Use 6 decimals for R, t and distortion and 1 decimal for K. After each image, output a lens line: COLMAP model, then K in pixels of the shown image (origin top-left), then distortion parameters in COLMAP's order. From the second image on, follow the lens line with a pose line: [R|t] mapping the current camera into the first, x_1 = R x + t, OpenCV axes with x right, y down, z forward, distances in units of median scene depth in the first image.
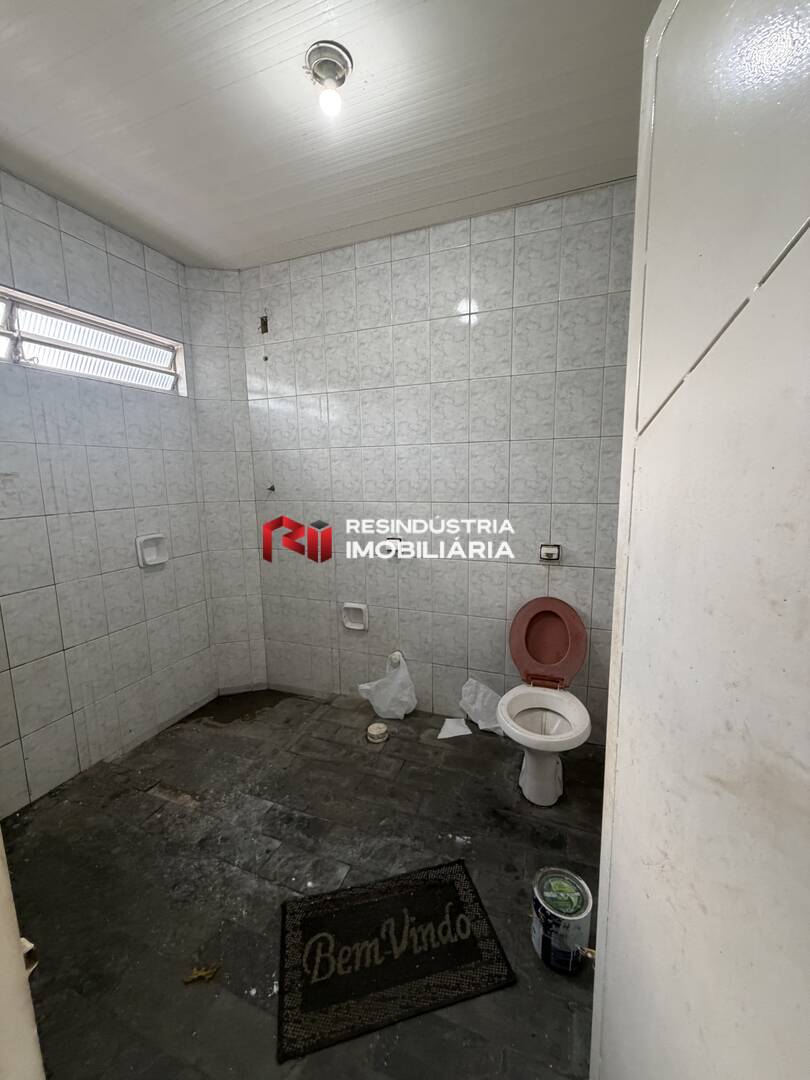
lens RADIAL K [[435.0, 0, 407.0], [0, 435.0, 536.4], [0, 0, 1]] dist [0.000211, -0.001176]
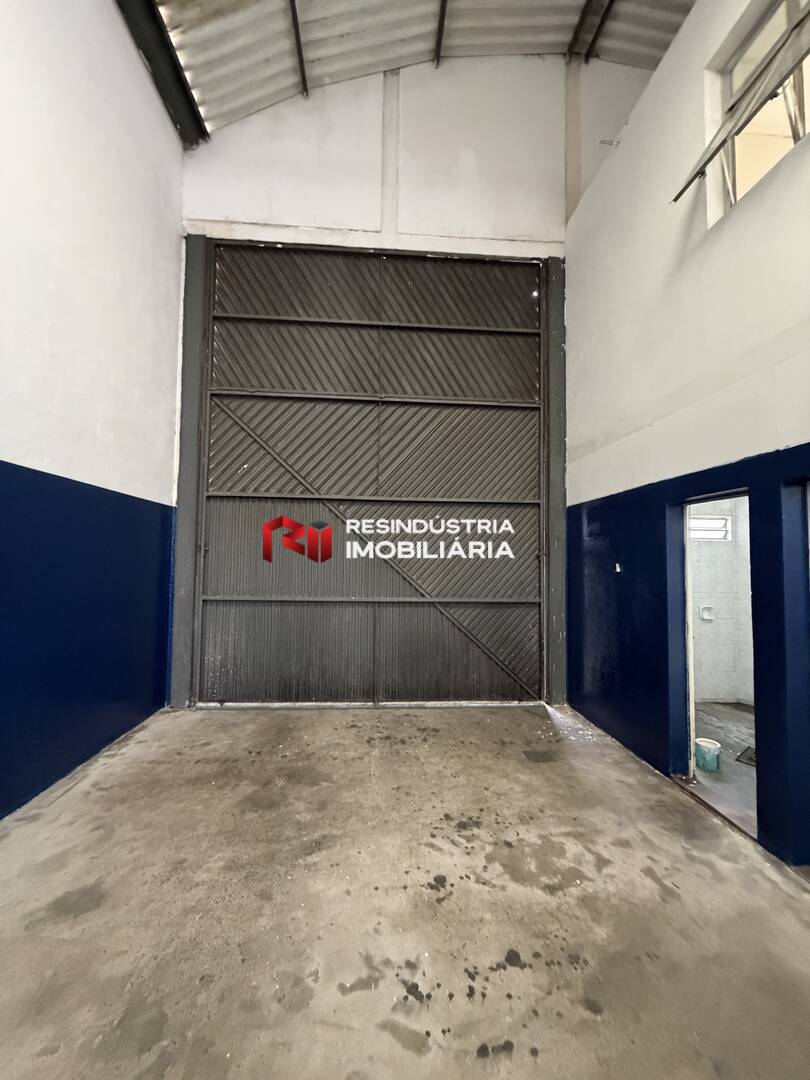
lens RADIAL K [[435.0, 0, 405.6], [0, 435.0, 539.0], [0, 0, 1]] dist [0.000211, -0.001176]
pose [[0.426283, -0.024491, -0.904258, 0.713765], [-0.159418, 0.981954, -0.101748, 0.125662], [0.890432, 0.187529, 0.414686, -1.252088]]
